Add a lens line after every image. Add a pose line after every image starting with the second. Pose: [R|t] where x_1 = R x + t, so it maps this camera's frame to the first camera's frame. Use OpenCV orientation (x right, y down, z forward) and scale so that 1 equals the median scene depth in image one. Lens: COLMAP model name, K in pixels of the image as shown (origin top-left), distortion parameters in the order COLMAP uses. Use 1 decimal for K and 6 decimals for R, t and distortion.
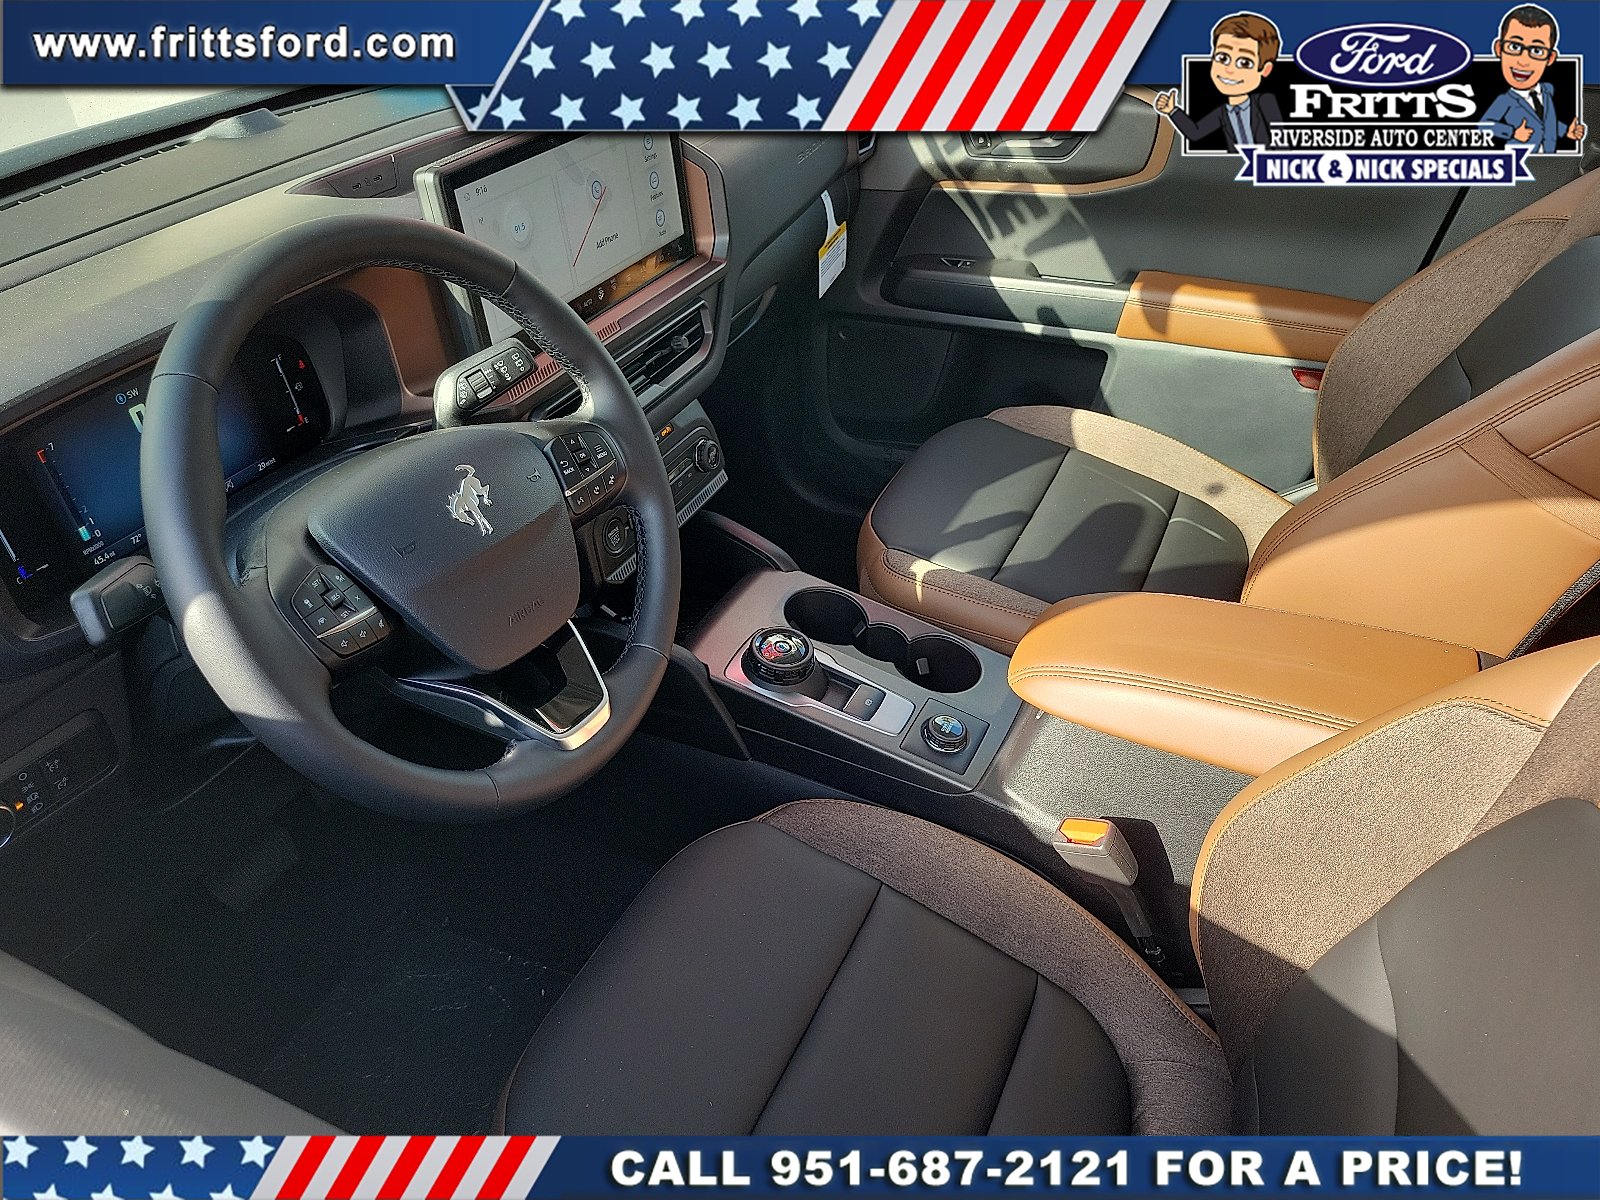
lens RADIAL K [[1205.9, 0, 772.5], [0, 1205.9, 591.7], [0, 0, 1]] dist [0.006502, 0.002722]
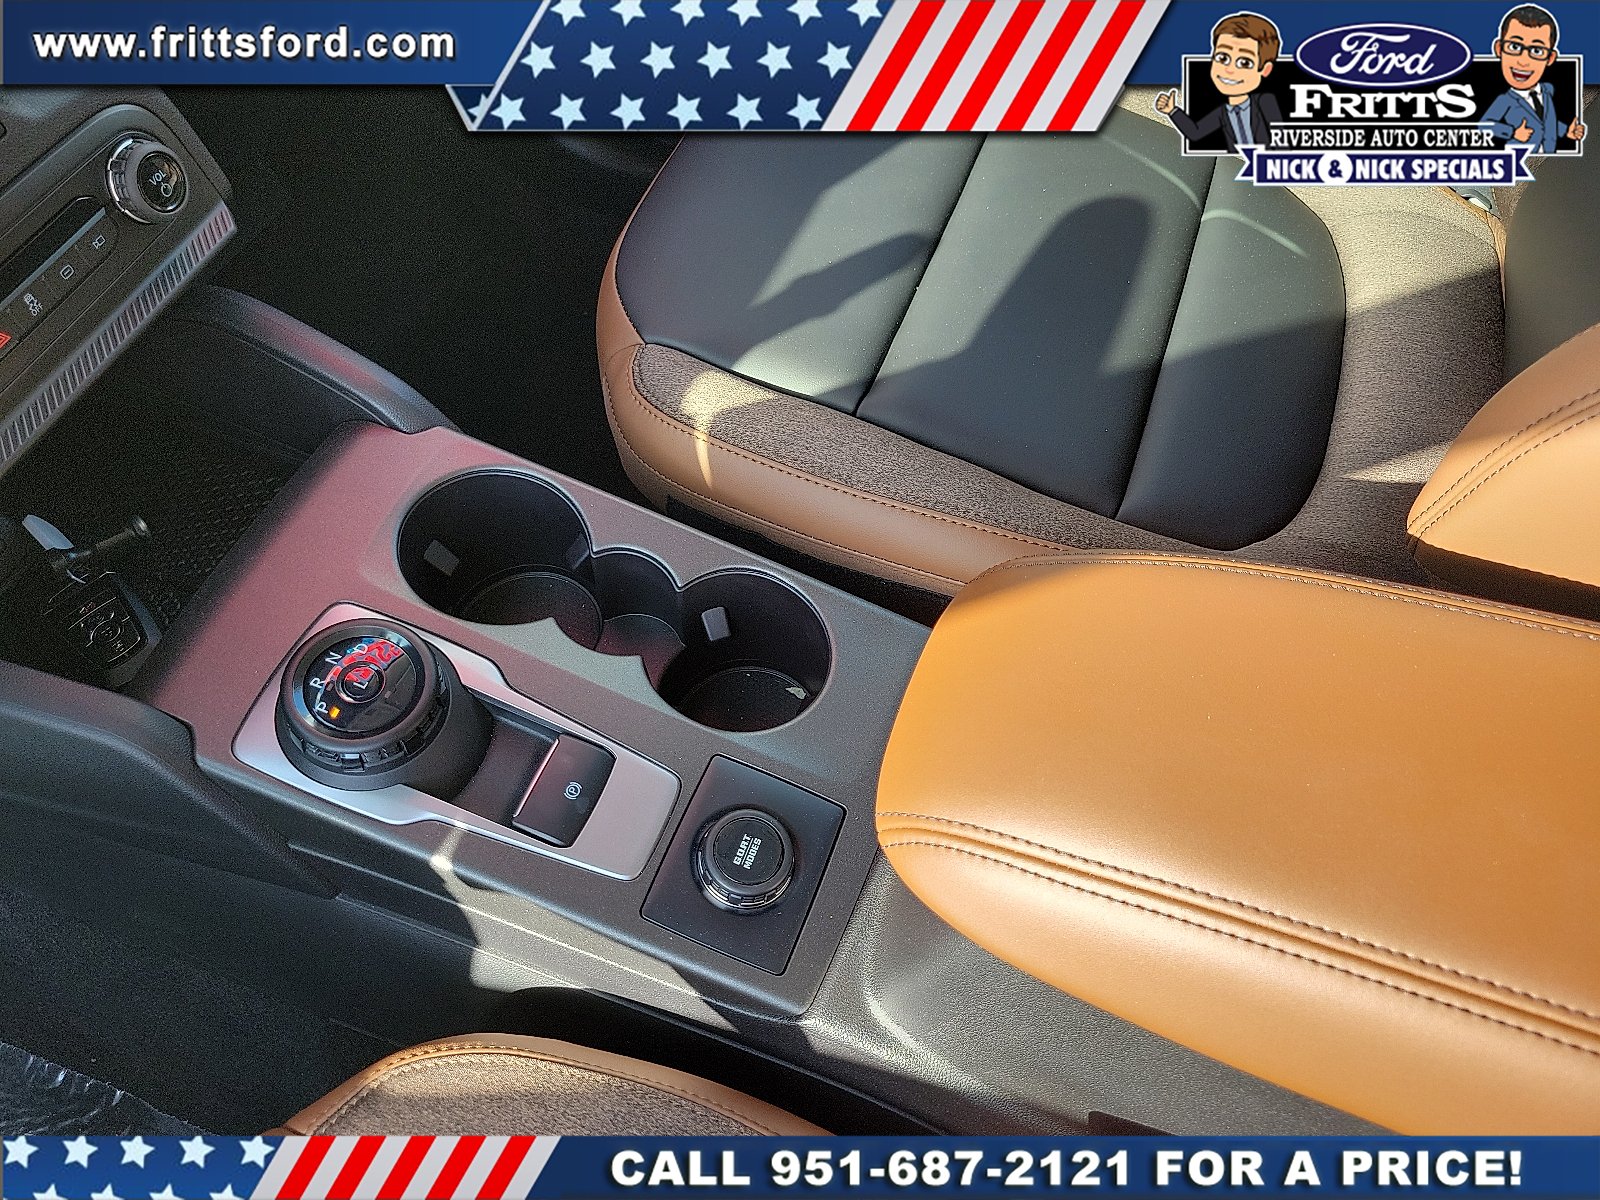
lens RADIAL K [[1240.6, 0, 800.0], [0, 1240.6, 600.0], [0, 0, 1]] dist [0.009605, 0.000295]
pose [[0.993549, -0.079713, 0.080663, 0.097595], [0.047663, 0.938931, 0.340788, -0.093283], [-0.102902, -0.334745, 0.936673, 0.438842]]
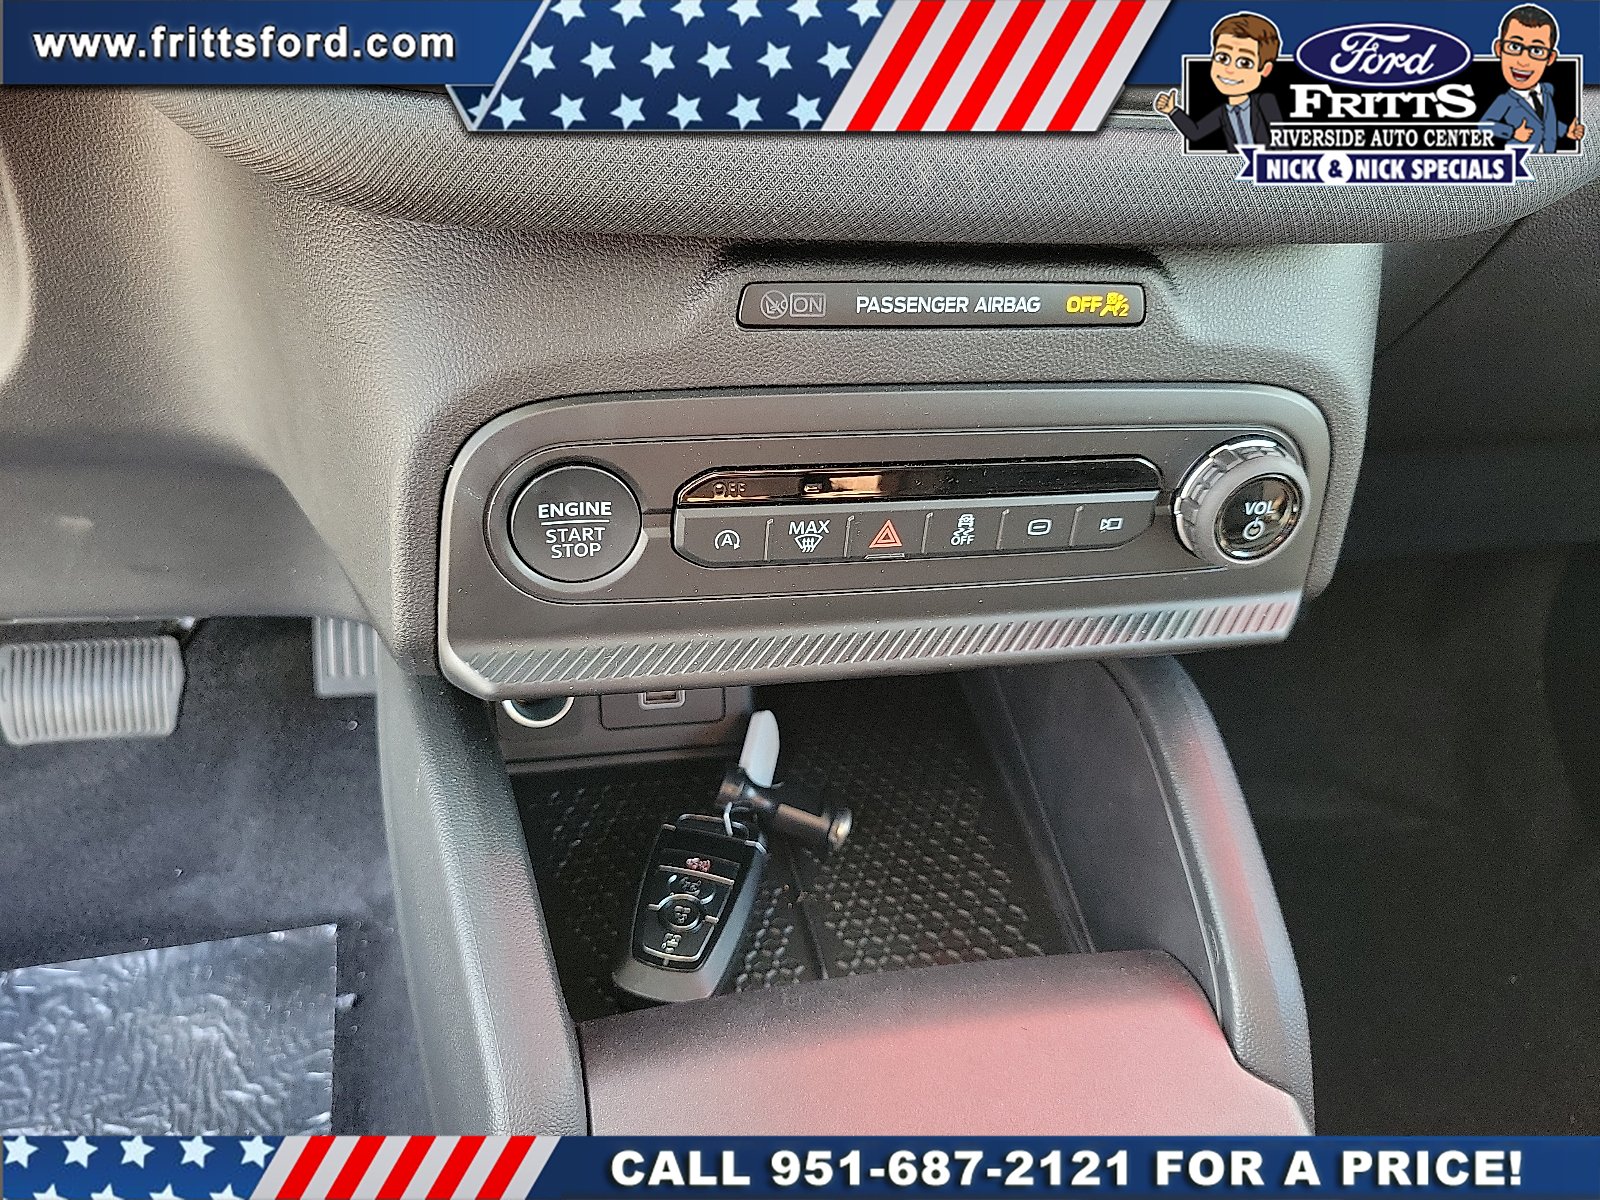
lens RADIAL K [[1240.6, 0, 800.0], [0, 1240.6, 600.0], [0, 0, 1]] dist [0.009605, 0.000295]
pose [[0.632260, 0.573852, -0.520520, 0.029083], [-0.551175, 0.805318, 0.218334, -0.085165], [0.544475, 0.148854, 0.825463, 0.602282]]
